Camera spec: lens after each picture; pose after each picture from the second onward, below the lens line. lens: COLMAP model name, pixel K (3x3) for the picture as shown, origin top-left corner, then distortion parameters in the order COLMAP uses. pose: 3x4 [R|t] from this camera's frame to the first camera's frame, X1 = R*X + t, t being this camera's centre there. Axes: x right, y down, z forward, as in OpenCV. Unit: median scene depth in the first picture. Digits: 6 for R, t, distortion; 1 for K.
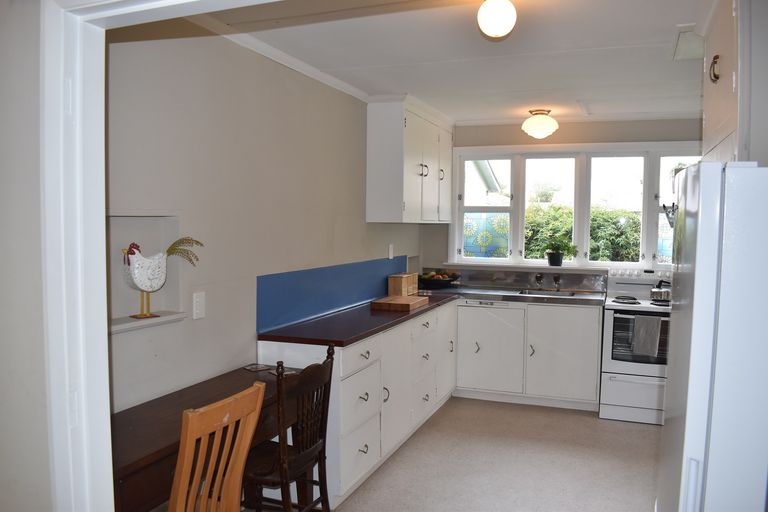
lens RADIAL K [[599.6, 0, 387.8], [0, 599.6, 258.5], [0, 0, 1]] dist [-0.086816, 0.001455]
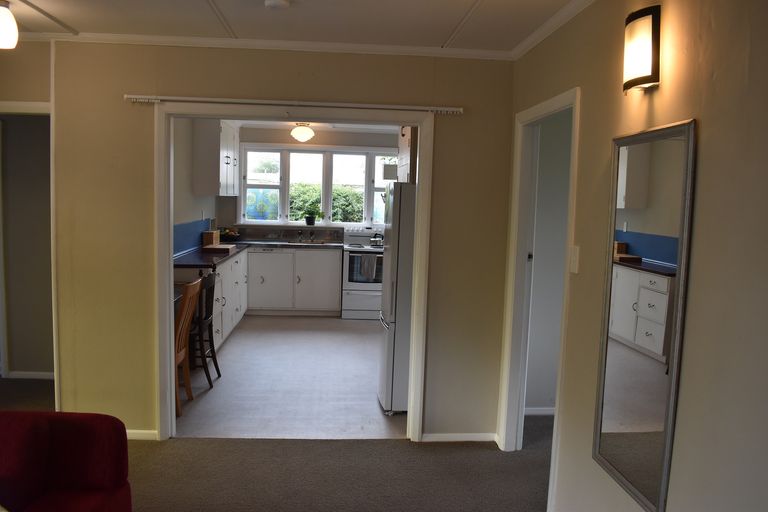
lens RADIAL K [[599.6, 0, 387.8], [0, 599.6, 258.5], [0, 0, 1]] dist [-0.086816, 0.001455]
pose [[0.892553, -0.027956, 0.450075, -0.235755], [0.004690, 0.998598, 0.052725, 0.018146], [-0.450918, -0.044949, 0.891433, -0.459314]]
